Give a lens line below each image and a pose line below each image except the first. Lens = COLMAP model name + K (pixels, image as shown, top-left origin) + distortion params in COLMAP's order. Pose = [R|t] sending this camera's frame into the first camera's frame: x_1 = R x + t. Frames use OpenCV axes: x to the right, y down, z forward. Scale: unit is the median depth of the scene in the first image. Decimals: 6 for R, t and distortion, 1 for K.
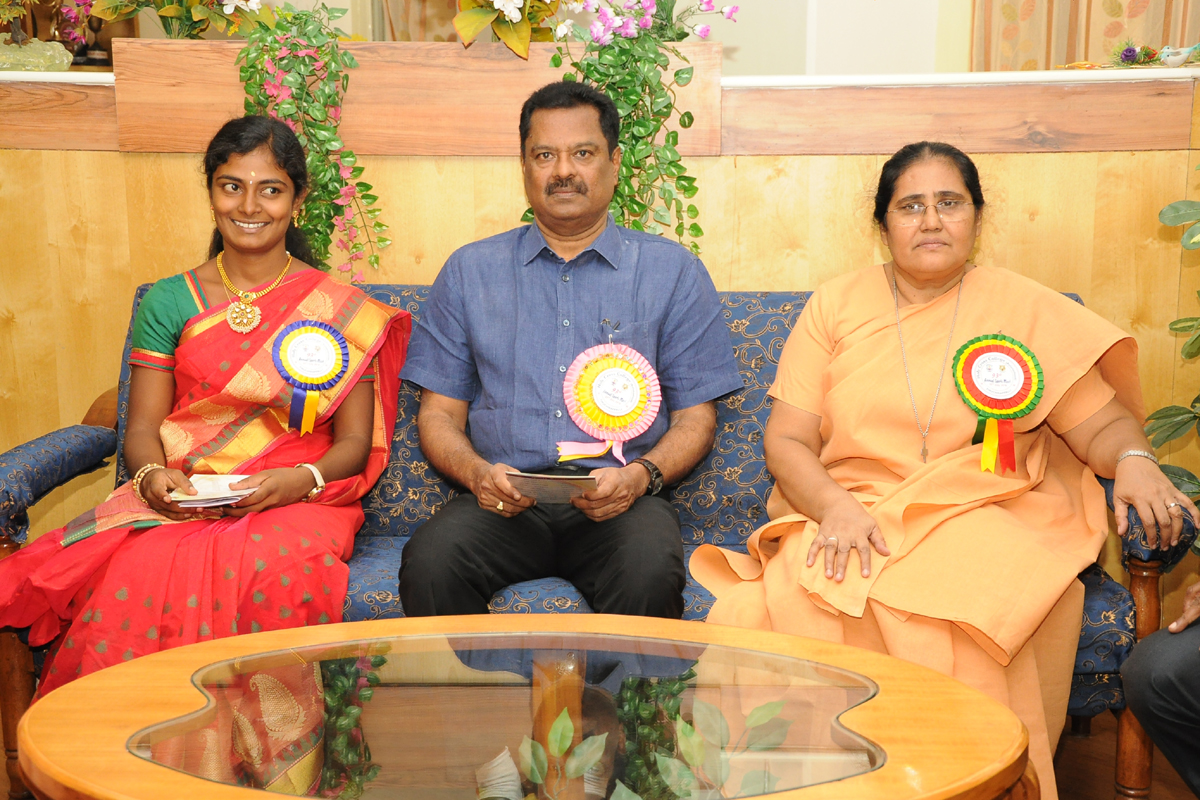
lens RADIAL K [[1924.0, 0, 598.3], [0, 1924.0, 385.0], [0, 0, 1]] dist [0.176286, 0.650778]
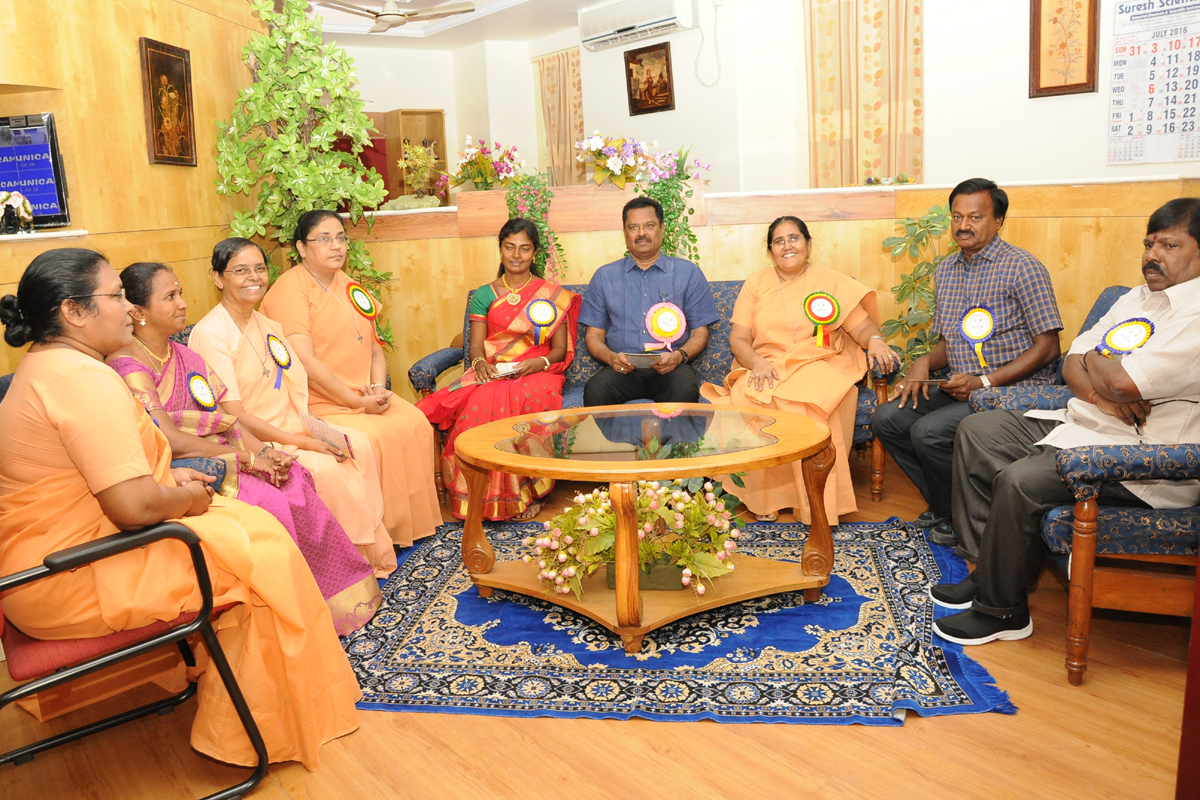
lens RADIAL K [[1013.2, 0, 579.9], [0, 1013.2, 402.9], [0, 0, 1]] dist [-0.171552, 0.156450]
pose [[0.997360, -0.037630, -0.062098, -0.024829], [0.039071, 0.998991, 0.022163, 0.071064], [0.061201, -0.024530, 0.997824, -0.276527]]
